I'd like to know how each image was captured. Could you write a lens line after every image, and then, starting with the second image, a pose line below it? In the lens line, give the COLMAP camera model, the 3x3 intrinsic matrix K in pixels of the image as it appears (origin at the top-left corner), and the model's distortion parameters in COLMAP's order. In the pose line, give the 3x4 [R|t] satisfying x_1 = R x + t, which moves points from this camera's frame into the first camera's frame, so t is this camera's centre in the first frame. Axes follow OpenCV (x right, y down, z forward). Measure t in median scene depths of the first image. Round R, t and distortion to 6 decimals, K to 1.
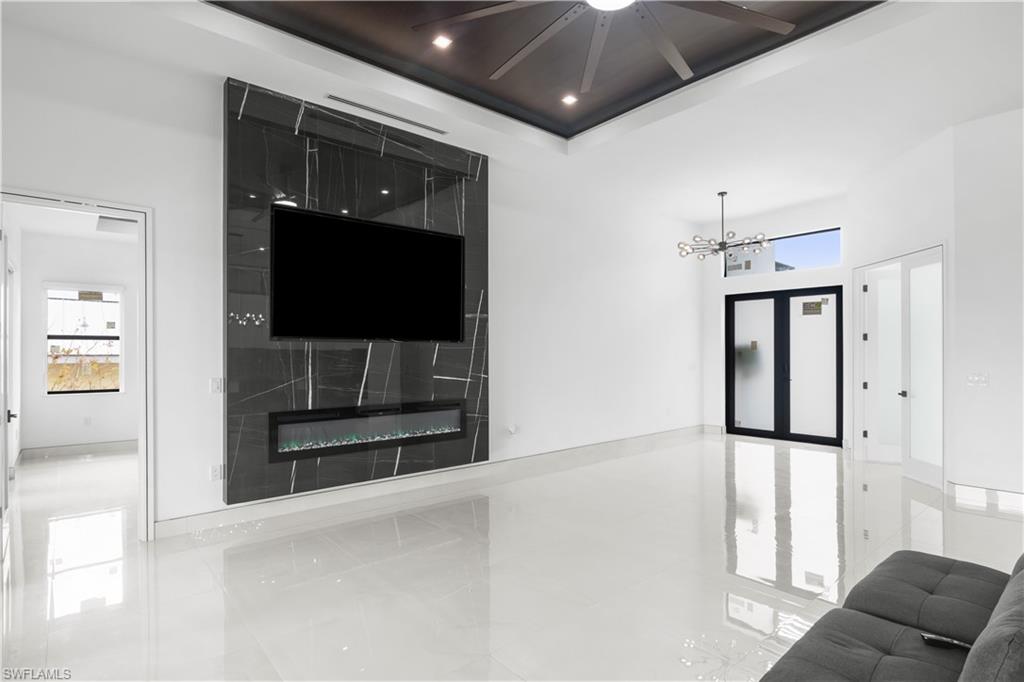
lens RADIAL K [[521.5, 0, 512.9], [0, 521.5, 349.3], [0, 0, 1]] dist [-0.013891, -0.000160]
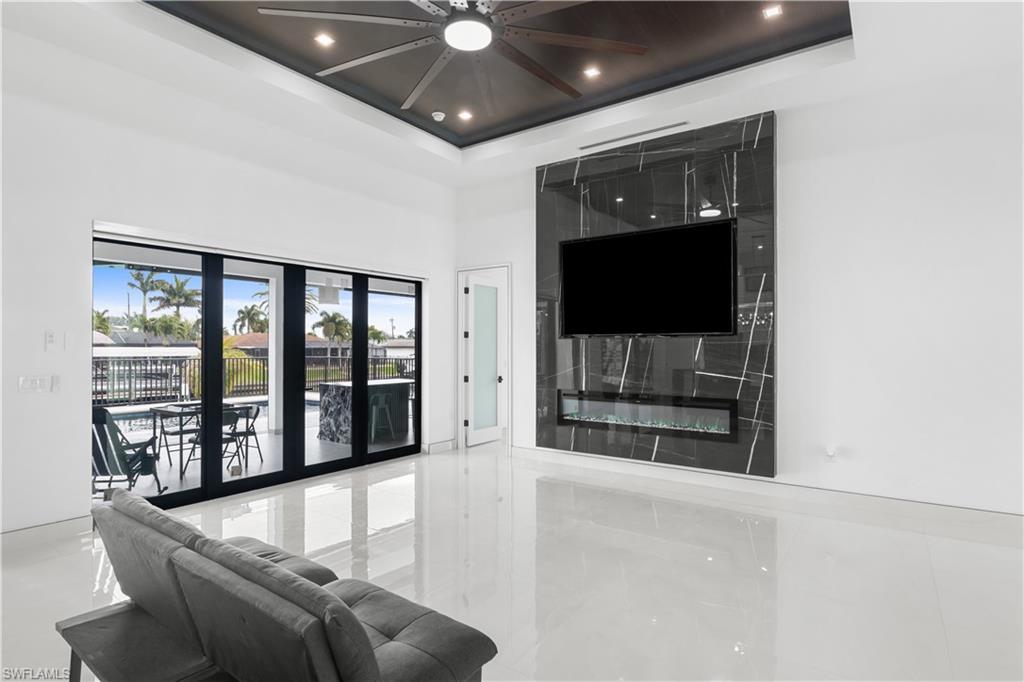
lens RADIAL K [[521.5, 0, 515.1], [0, 521.5, 341.8], [0, 0, 1]] dist [-0.013891, -0.000160]
pose [[0.242568, -0.006070, -0.970115, 0.695697], [0.002830, 0.999981, -0.005549, 0.000513], [0.970130, -0.001399, 0.242580, 0.427266]]
